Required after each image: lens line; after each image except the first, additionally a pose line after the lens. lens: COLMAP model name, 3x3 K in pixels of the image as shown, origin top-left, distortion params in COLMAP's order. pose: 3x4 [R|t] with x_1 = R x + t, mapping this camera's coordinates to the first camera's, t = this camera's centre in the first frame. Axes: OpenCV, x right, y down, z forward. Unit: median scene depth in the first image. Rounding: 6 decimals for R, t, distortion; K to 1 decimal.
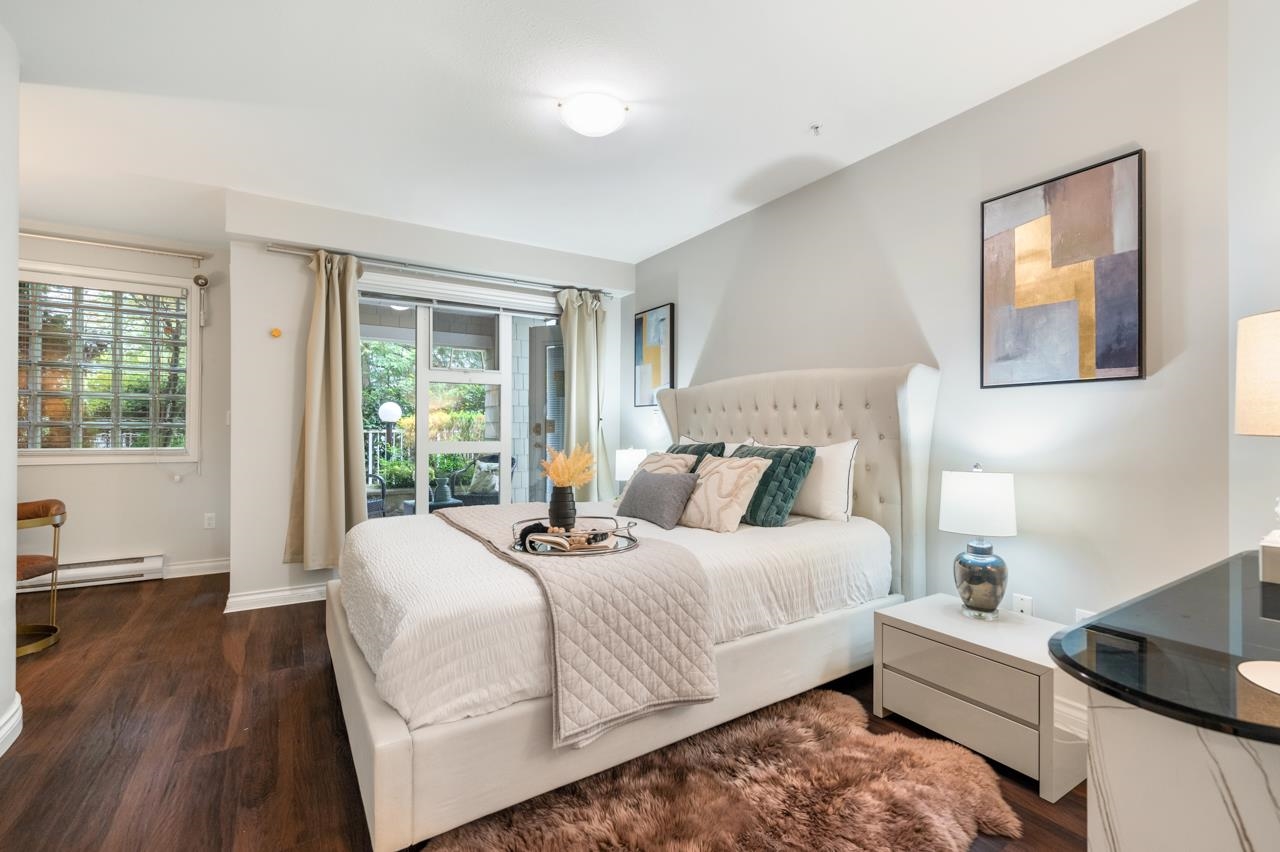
lens RADIAL K [[552.2, 0, 640.0], [0, 552.2, 426.0], [0, 0, 1]] dist [0.001379, 0.000222]
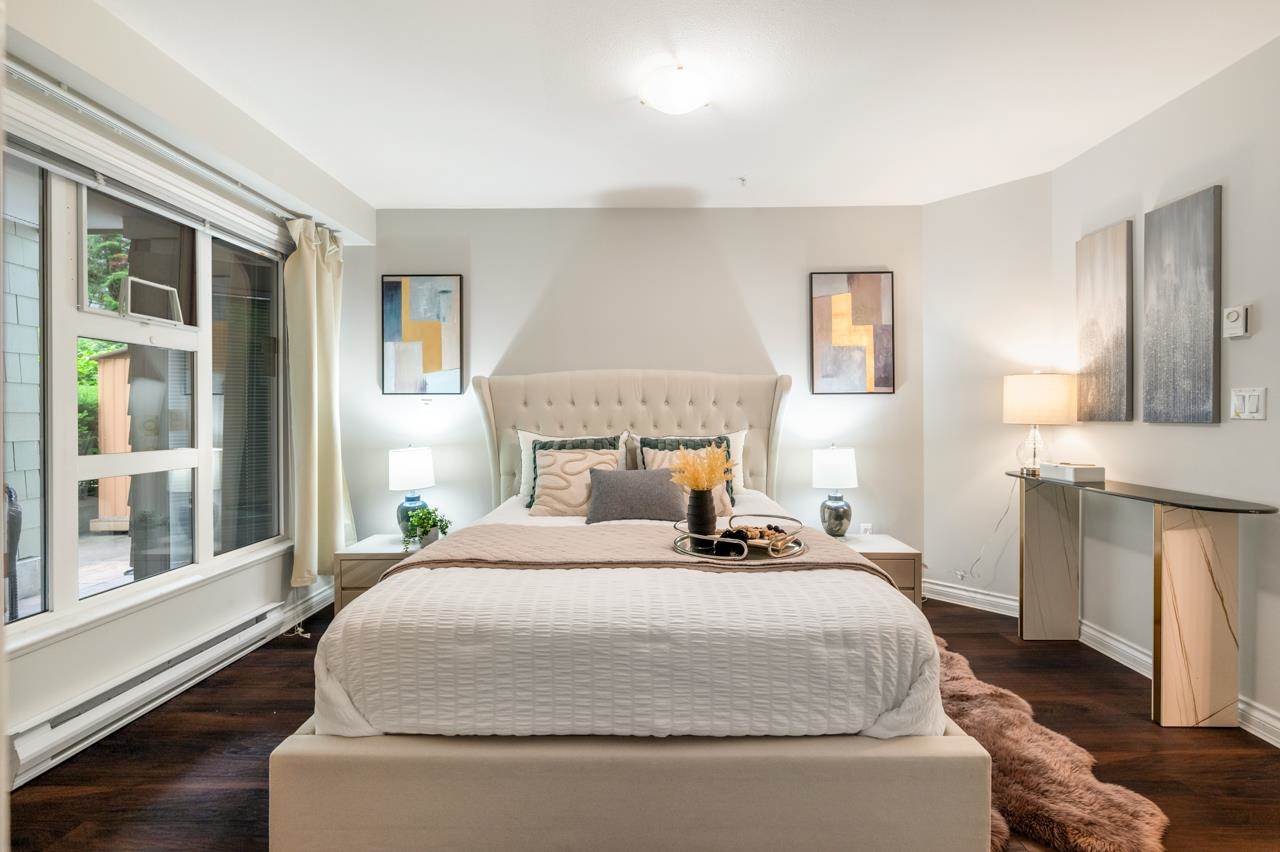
lens RADIAL K [[552.1, 0, 637.9], [0, 552.1, 417.5], [0, 0, 1]] dist [0.001581, 0.000005]
pose [[0.552972, -0.007052, 0.833170, -0.817145], [0.002058, 0.999973, 0.007098, -0.014029], [-0.833198, -0.002210, 0.552971, 0.491295]]
